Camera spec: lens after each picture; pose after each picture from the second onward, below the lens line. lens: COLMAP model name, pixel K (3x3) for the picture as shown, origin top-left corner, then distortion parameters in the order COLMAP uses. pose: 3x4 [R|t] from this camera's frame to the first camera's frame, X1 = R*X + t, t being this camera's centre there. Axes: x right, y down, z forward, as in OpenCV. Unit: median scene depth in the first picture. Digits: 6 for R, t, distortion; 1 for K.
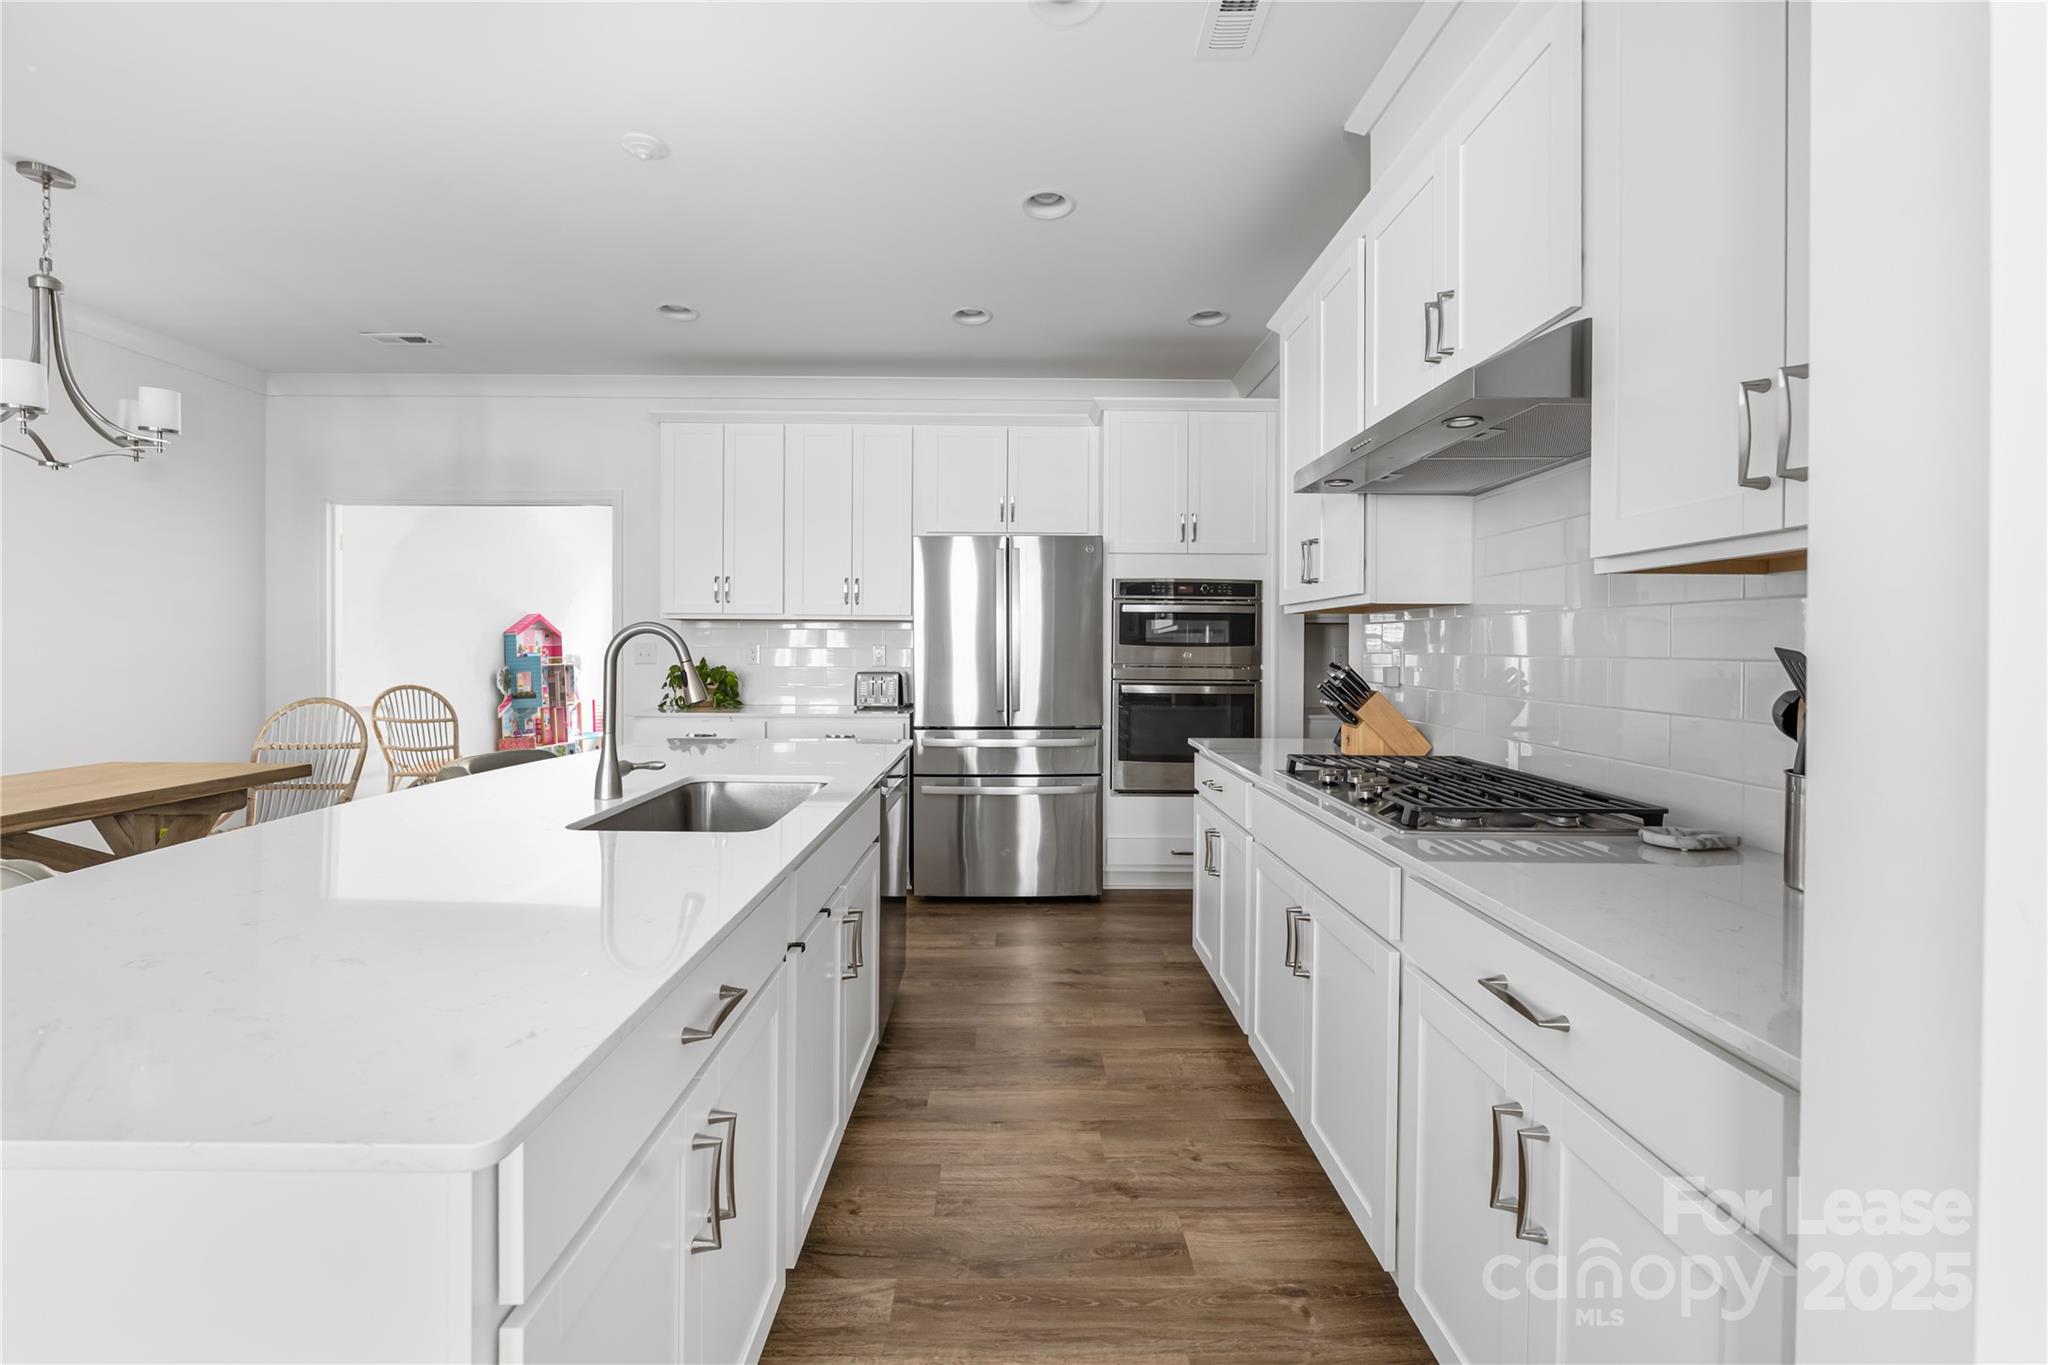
lens RADIAL K [[834.5, 0, 1012.6], [0, 834.5, 651.2], [0, 0, 1]] dist [-0.004662, 0.000900]
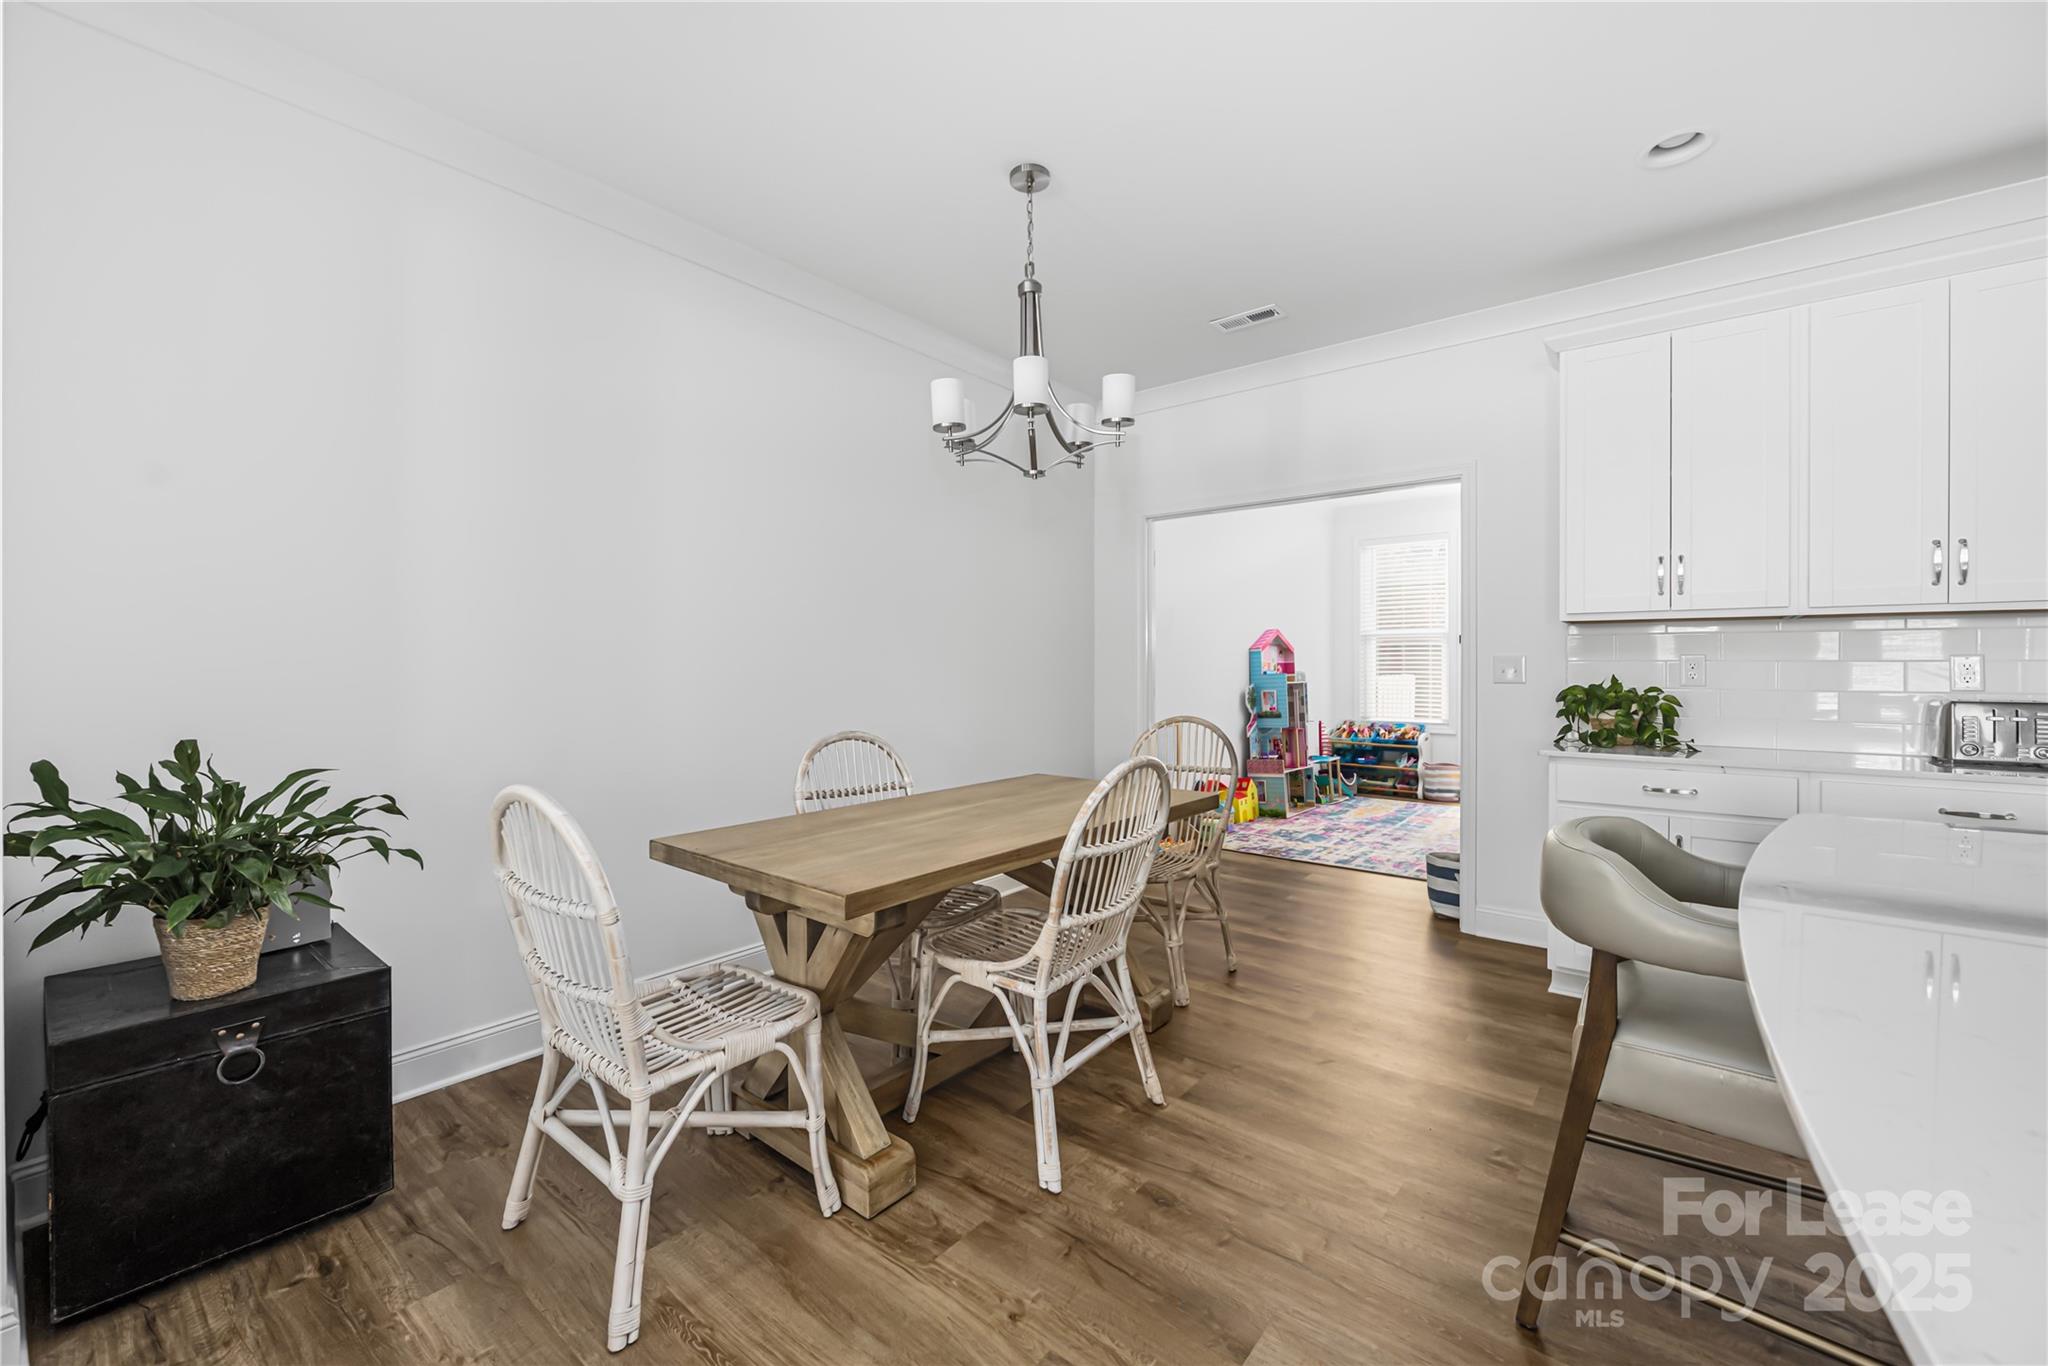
lens RADIAL K [[834.5, 0, 1023.4], [0, 834.5, 674.3], [0, 0, 1]] dist [-0.004662, 0.000900]
pose [[0.776128, 0.004253, -0.630562, -0.350018], [-0.001636, 0.999987, 0.004731, 0.004732], [0.630574, -0.002640, 0.776125, 0.147309]]
